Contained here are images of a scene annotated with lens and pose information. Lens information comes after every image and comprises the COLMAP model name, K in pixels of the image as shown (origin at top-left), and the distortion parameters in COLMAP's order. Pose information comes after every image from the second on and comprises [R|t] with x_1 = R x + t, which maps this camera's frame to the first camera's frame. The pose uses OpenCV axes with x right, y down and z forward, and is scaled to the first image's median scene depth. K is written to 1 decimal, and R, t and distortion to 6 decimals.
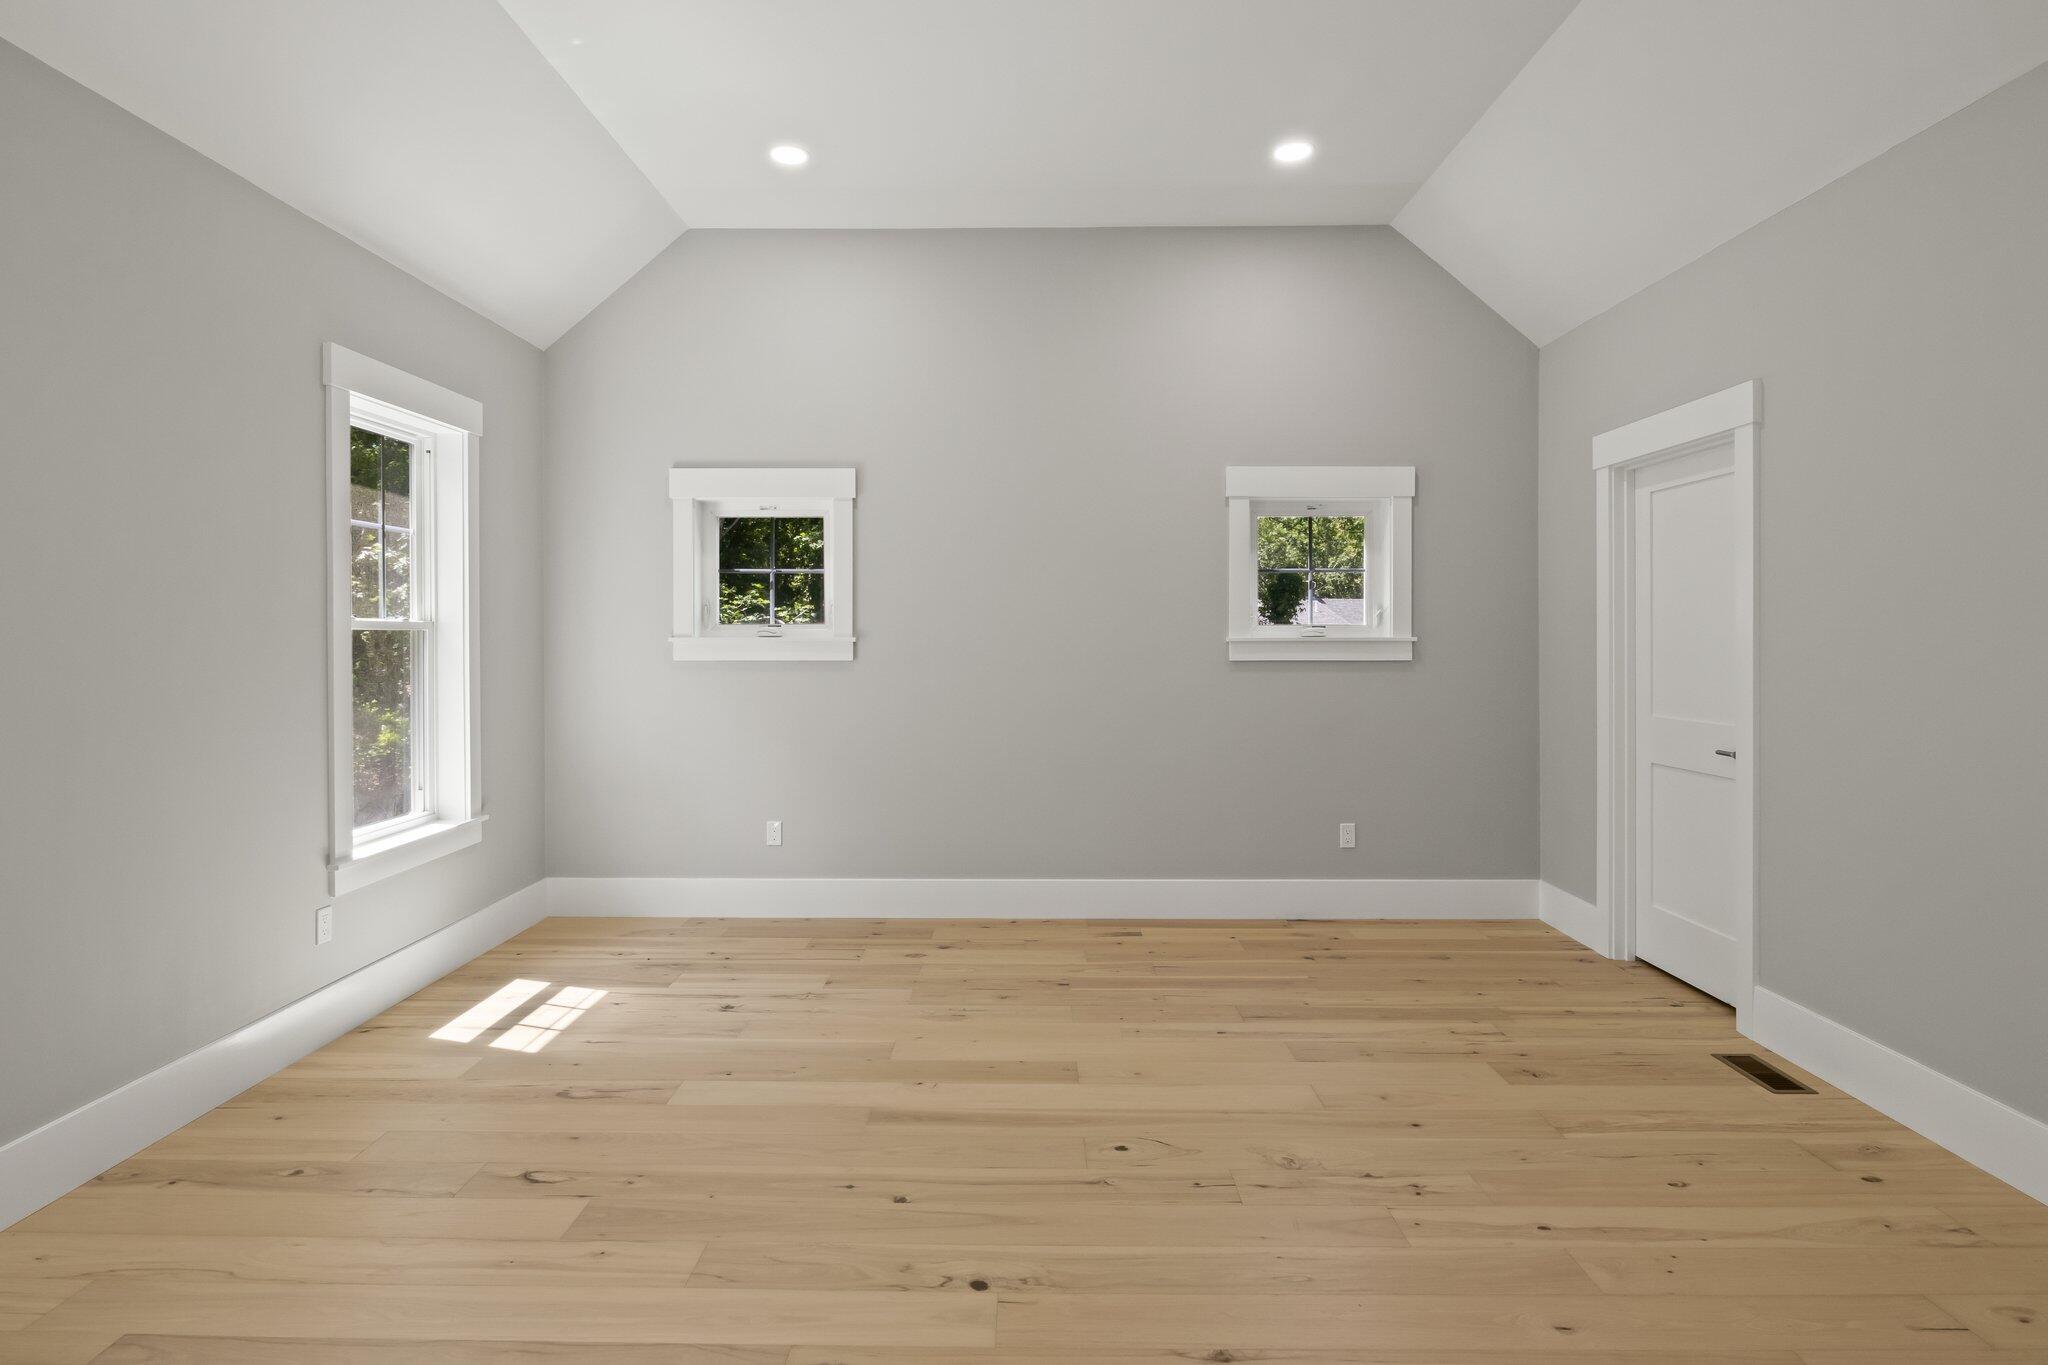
lens RADIAL K [[1021.2, 0, 1030.7], [0, 1021.2, 641.1], [0, 0, 1]] dist [-0.005722, -0.001772]
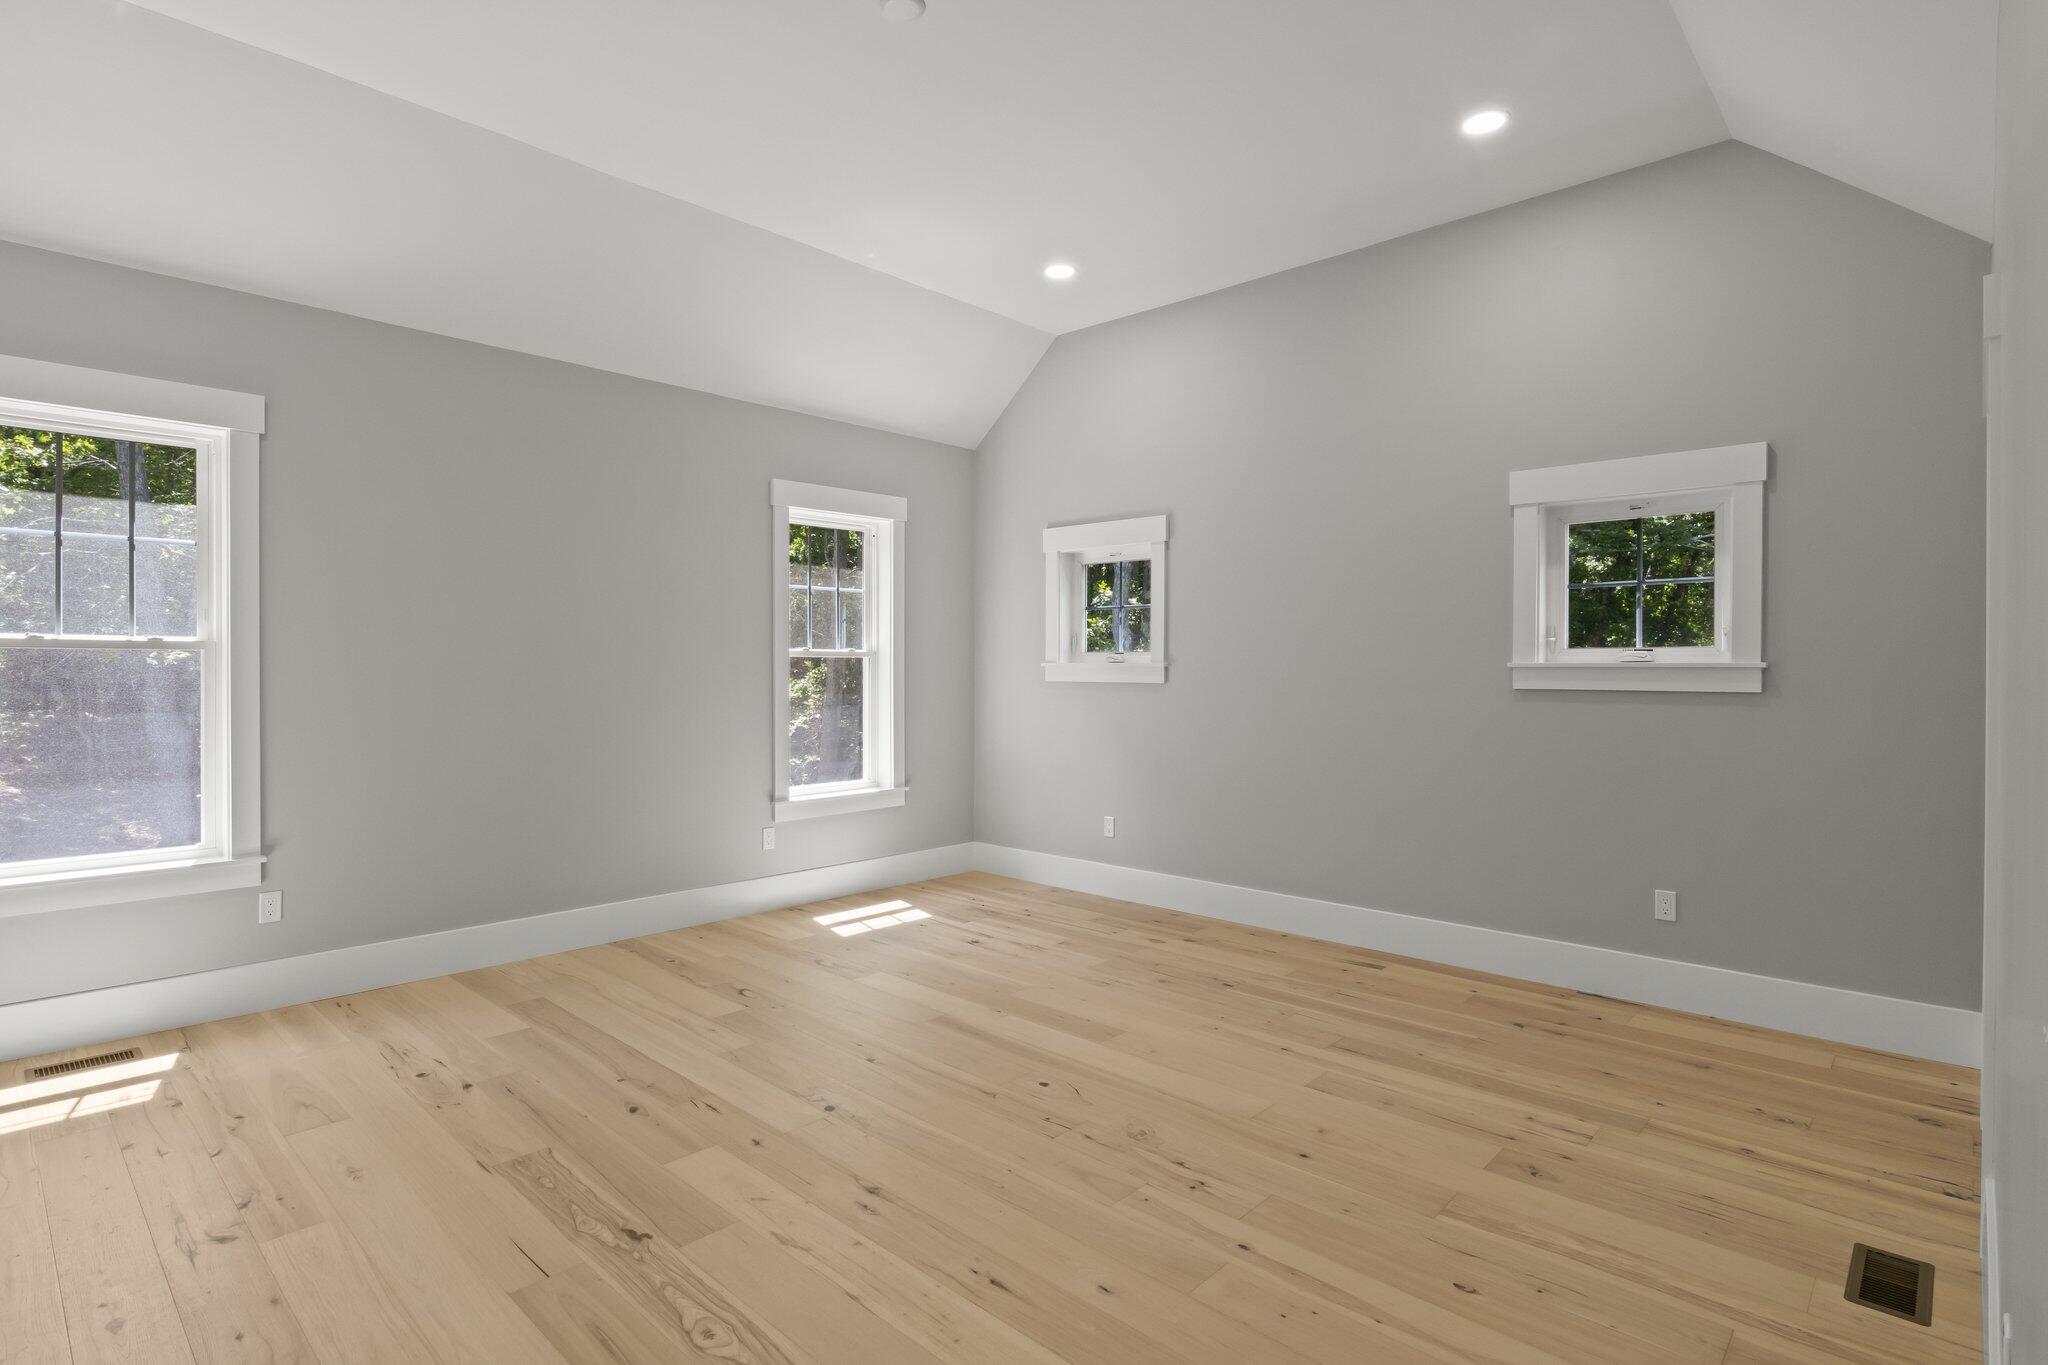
lens RADIAL K [[1021.2, 0, 1038.5], [0, 1021.2, 673.9], [0, 0, 1]] dist [-0.005722, -0.001772]
pose [[0.738394, 0.006843, -0.674334, 0.624949], [-0.007286, 0.999971, 0.002170, 0.009190], [0.674330, 0.003311, 0.738423, 0.076872]]
